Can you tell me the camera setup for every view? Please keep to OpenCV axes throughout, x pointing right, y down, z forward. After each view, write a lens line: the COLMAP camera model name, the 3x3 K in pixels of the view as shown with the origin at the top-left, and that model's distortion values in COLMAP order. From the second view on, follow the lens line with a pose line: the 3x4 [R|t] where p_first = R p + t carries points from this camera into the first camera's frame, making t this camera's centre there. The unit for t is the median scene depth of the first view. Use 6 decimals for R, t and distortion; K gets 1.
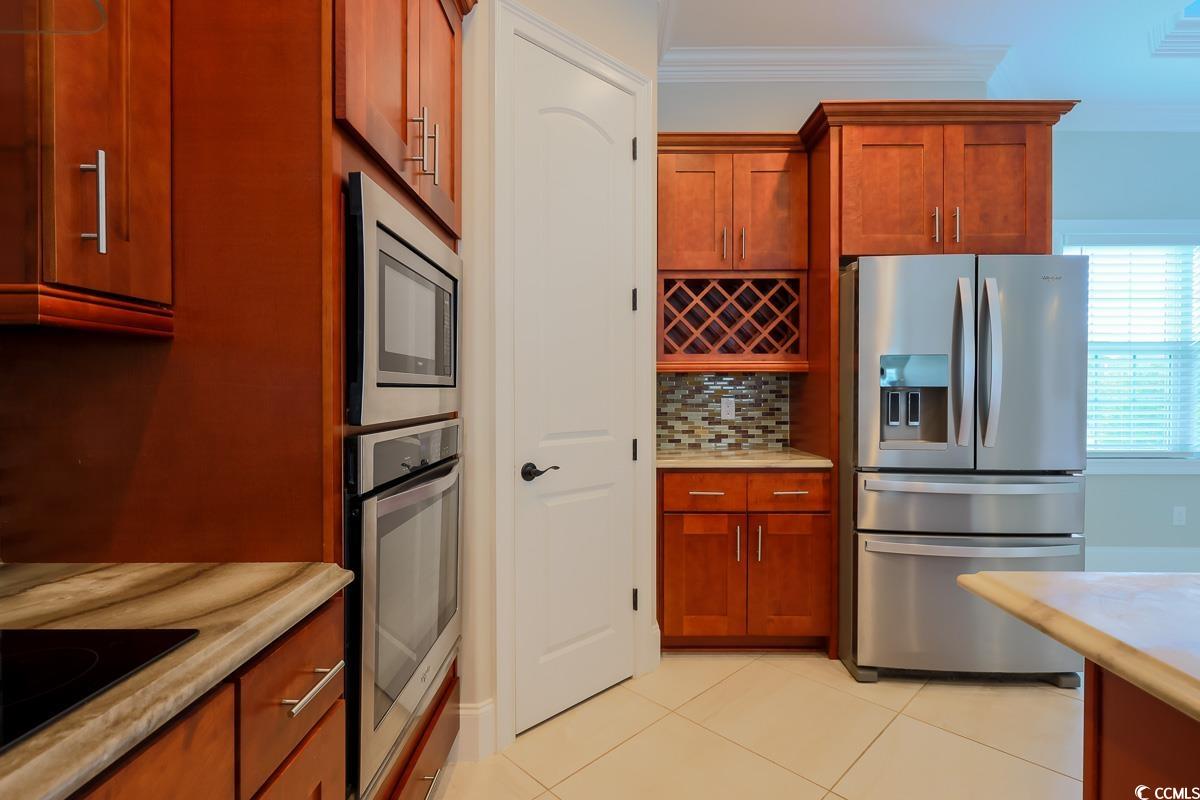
lens RADIAL K [[574.3, 0, 595.7], [0, 574.3, 395.7], [0, 0, 1]] dist [0.001452, -0.001245]
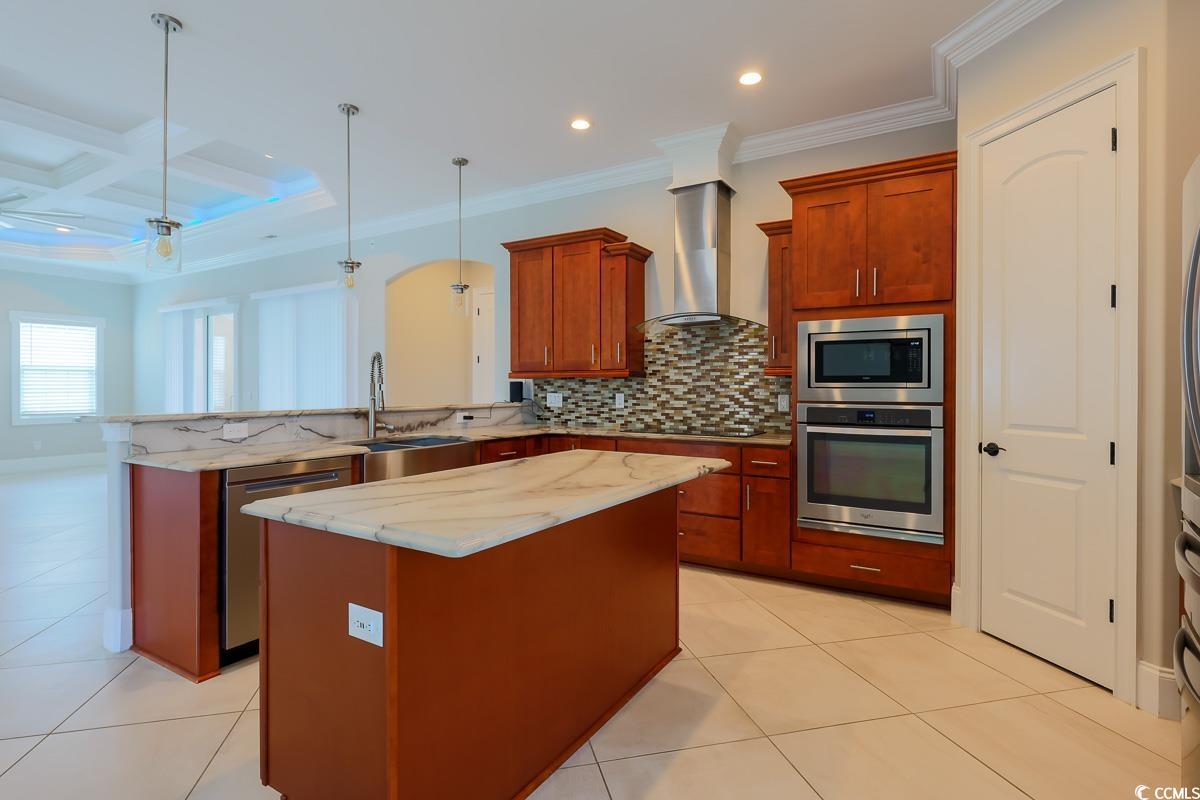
lens RADIAL K [[574.3, 0, 597.3], [0, 574.3, 389.0], [0, 0, 1]] dist [0.001452, -0.001245]
pose [[-0.506921, -0.003350, -0.861986, 1.097555], [-0.014049, 0.999892, 0.004377, -0.004150], [0.861878, 0.014329, -0.506913, 0.615666]]
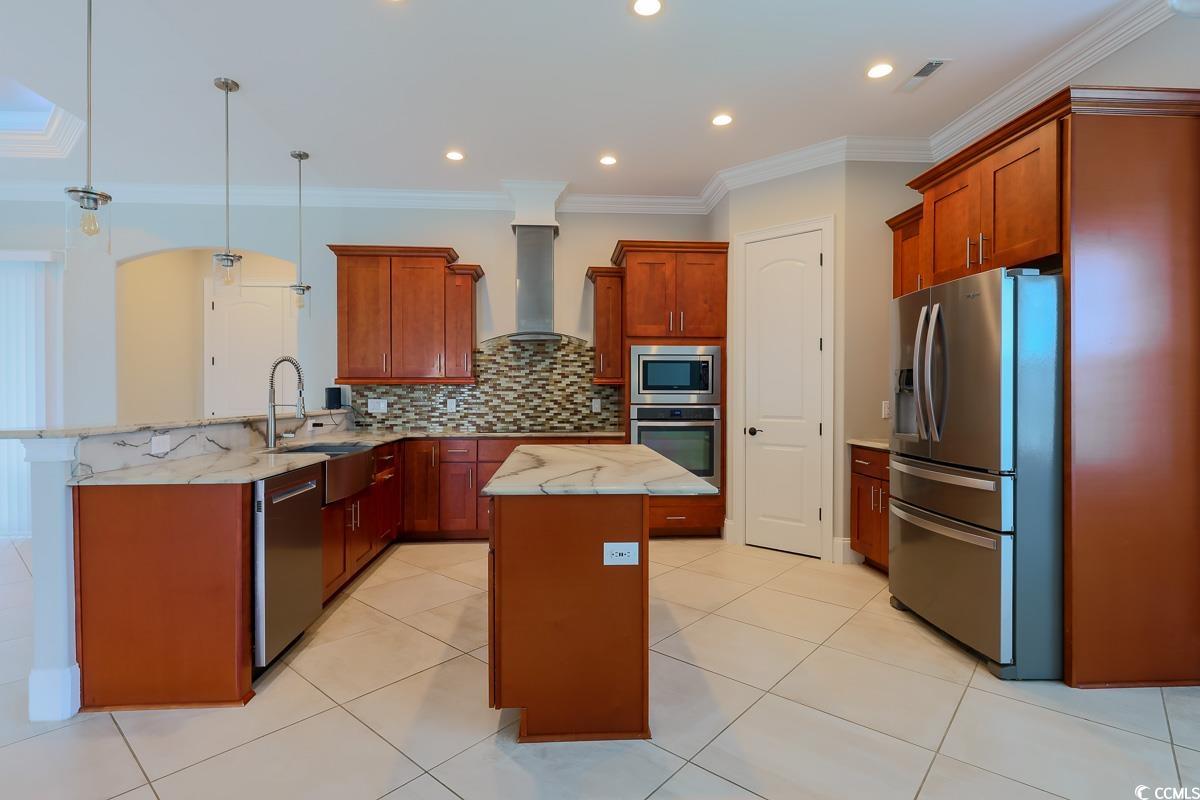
lens RADIAL K [[574.3, 0, 587.4], [0, 574.3, 399.1], [0, 0, 1]] dist [0.001452, -0.001245]
pose [[0.069276, 0.004521, -0.997587, 1.474203], [-0.012369, 0.999917, 0.003673, 0.003159], [0.997521, 0.012085, 0.069326, 0.131763]]
